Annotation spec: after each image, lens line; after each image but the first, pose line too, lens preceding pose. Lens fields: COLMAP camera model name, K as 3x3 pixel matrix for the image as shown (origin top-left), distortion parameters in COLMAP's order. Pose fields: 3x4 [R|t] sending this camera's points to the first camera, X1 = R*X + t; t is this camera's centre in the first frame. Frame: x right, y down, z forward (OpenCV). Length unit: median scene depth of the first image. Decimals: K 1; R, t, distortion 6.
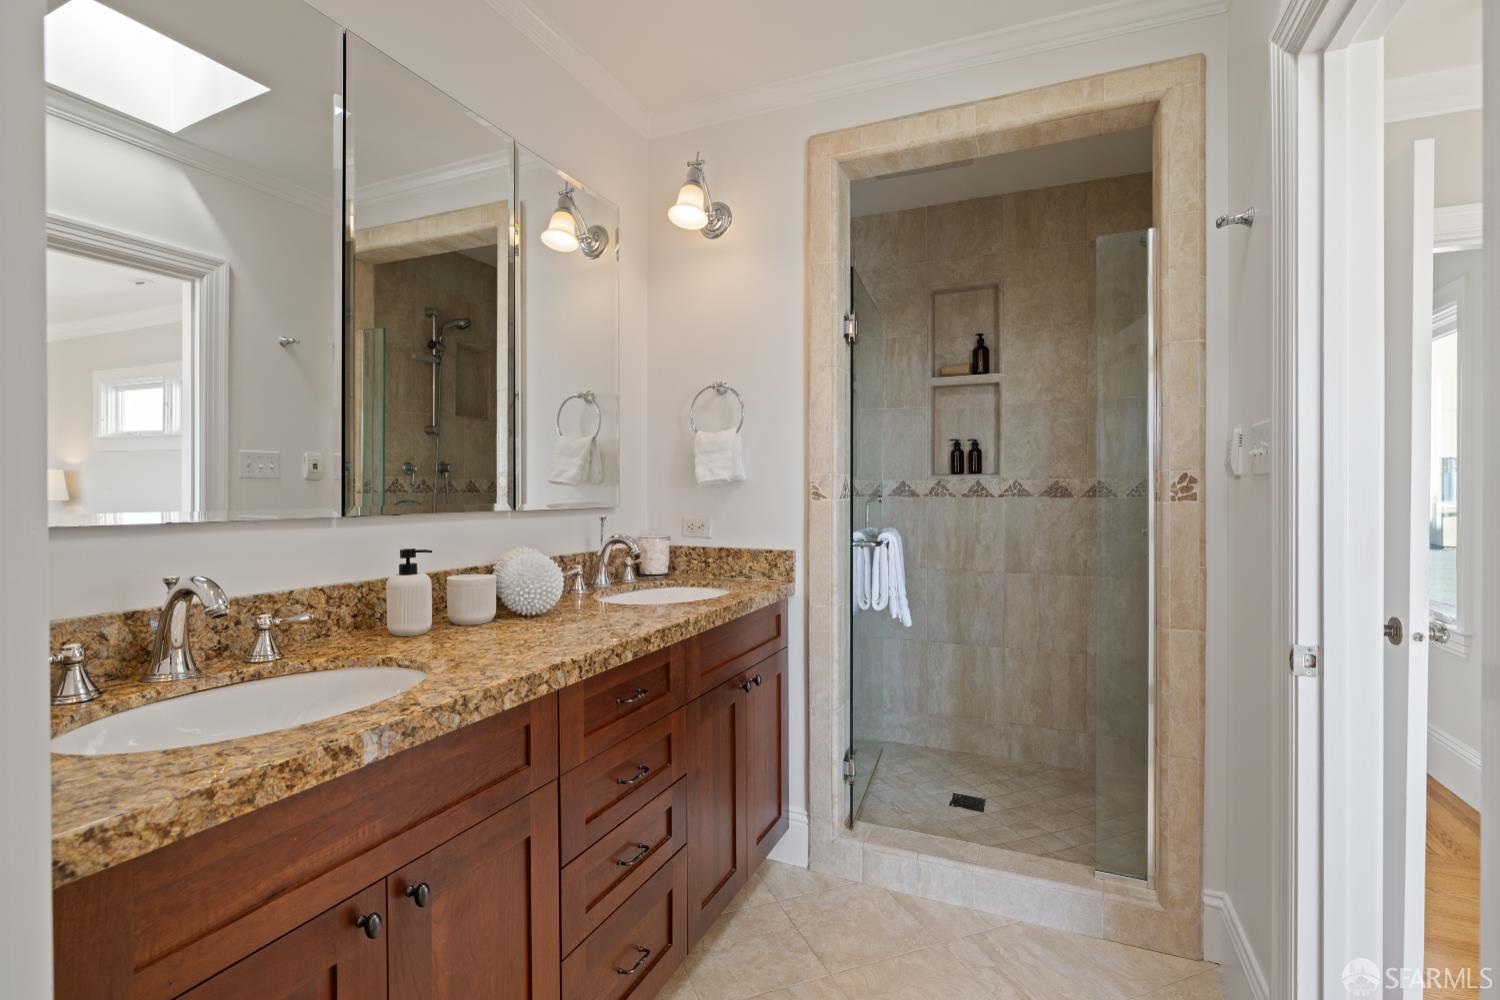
lens RADIAL K [[703.7, 0, 747.7], [0, 703.7, 494.0], [0, 0, 1]] dist [-0.010331, 0.000345]
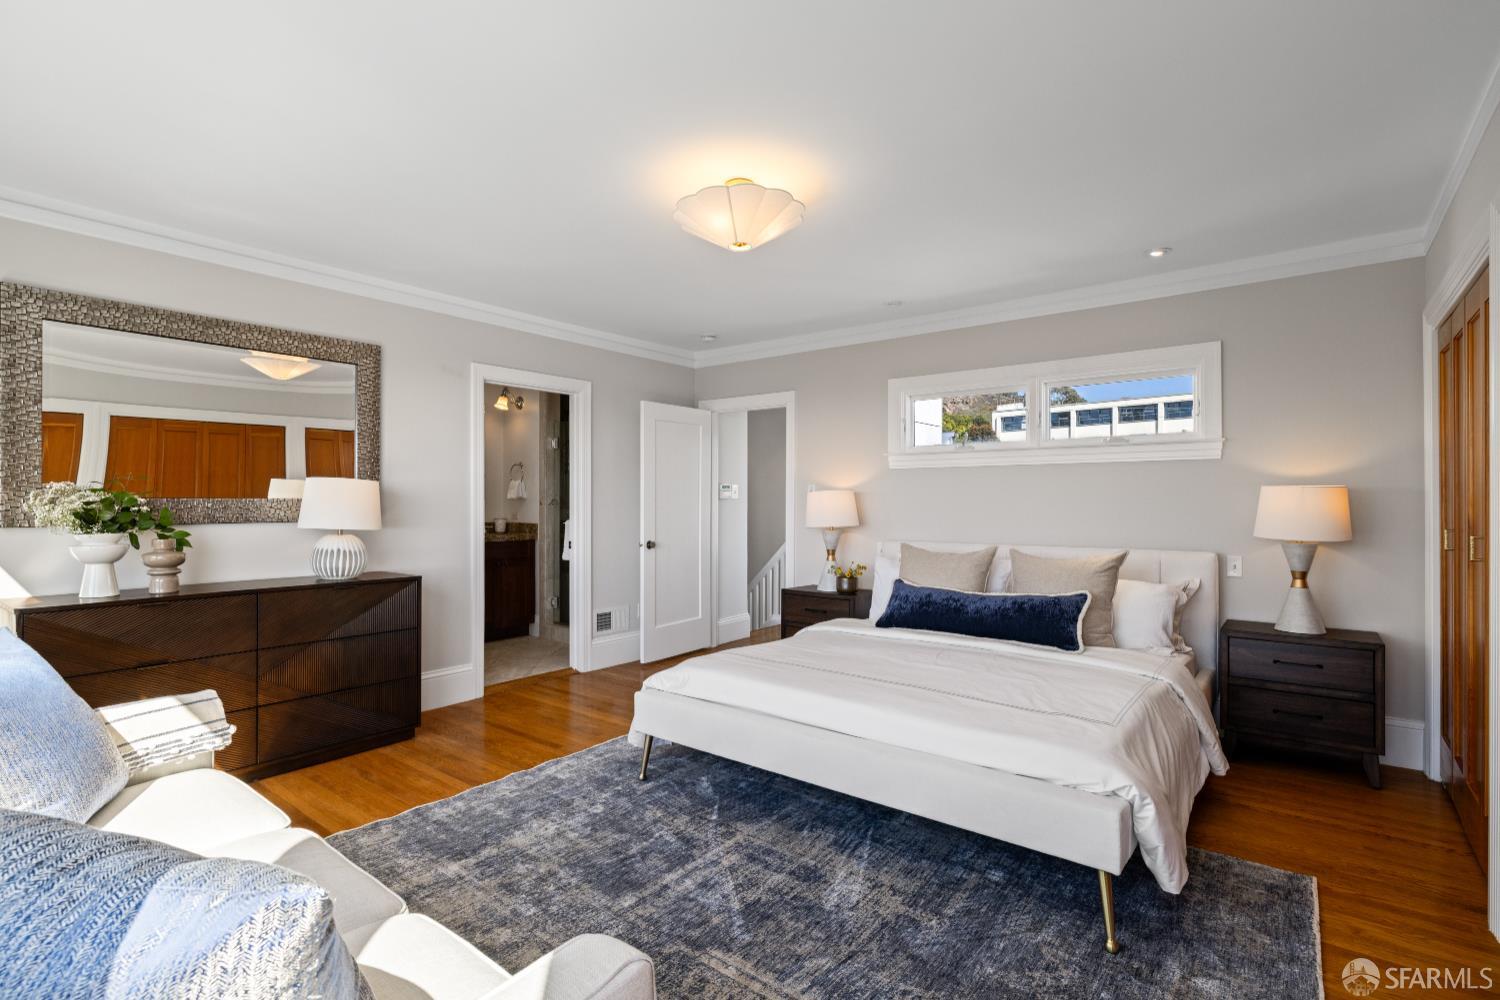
lens RADIAL K [[703.7, 0, 747.7], [0, 703.7, 494.0], [0, 0, 1]] dist [-0.010331, 0.000345]
pose [[0.966172, 0.006445, -0.257817, 2.553693], [-0.008870, 0.999927, -0.008245, -0.035363], [0.257745, 0.010253, 0.966159, -2.375458]]
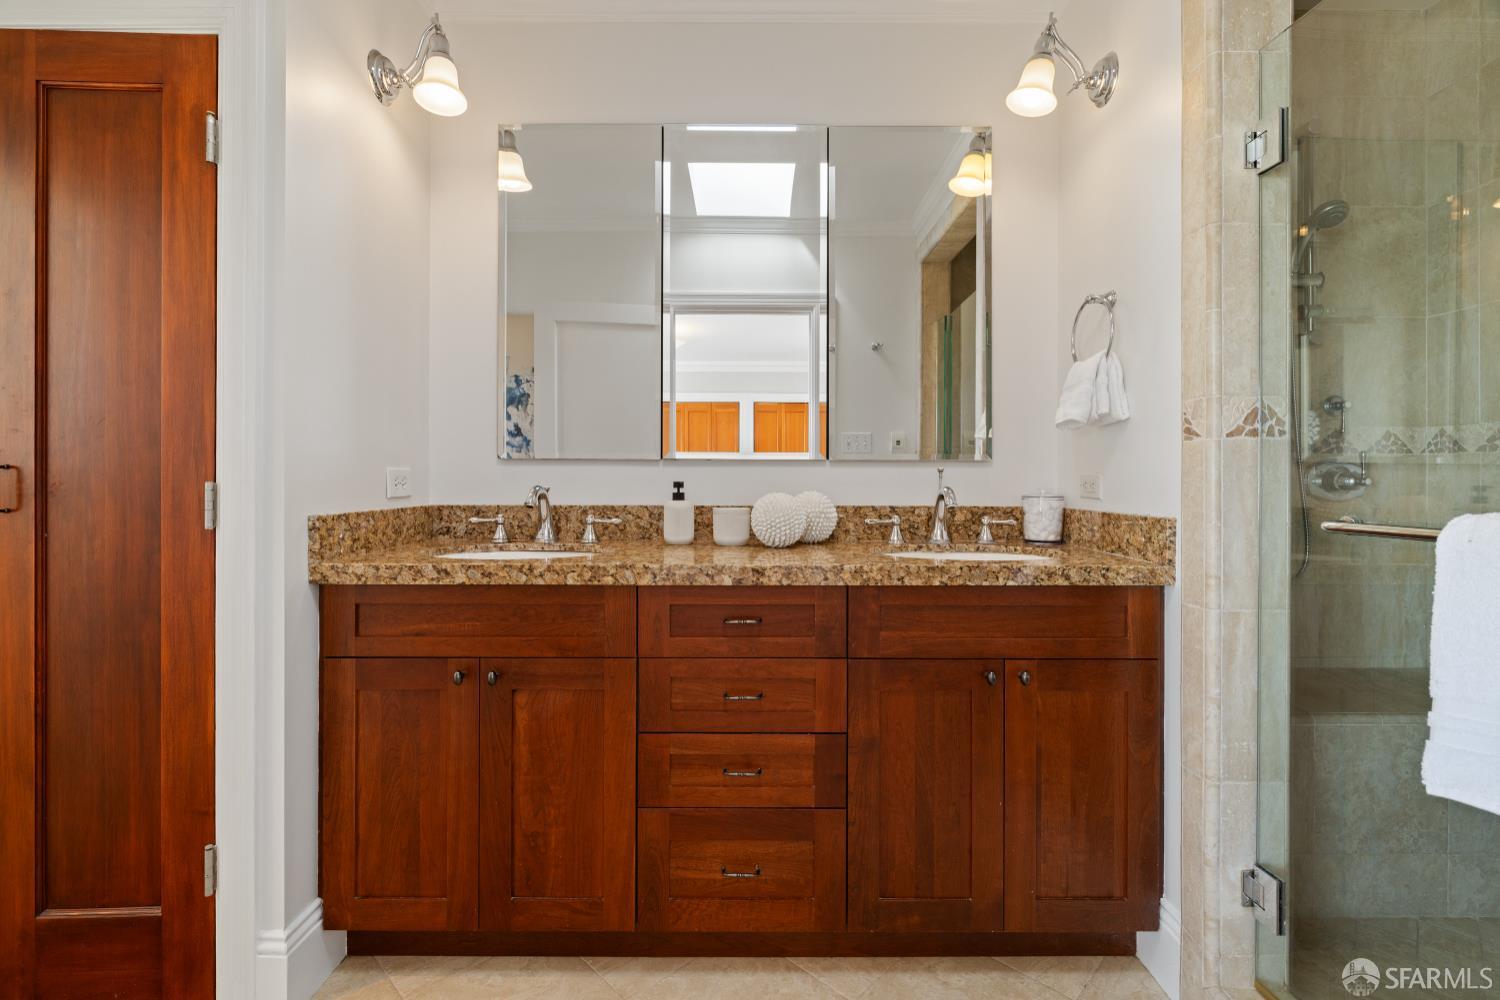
lens RADIAL K [[671.6, 0, 750.7], [0, 671.6, 482.4], [0, 0, 1]] dist [-0.013165, -0.000131]
pose [[0.404075, 0.005905, -0.914707, 0.777360], [-0.006918, 0.999970, 0.003399, 0.074403], [0.914700, 0.004955, 0.404103, 0.602882]]
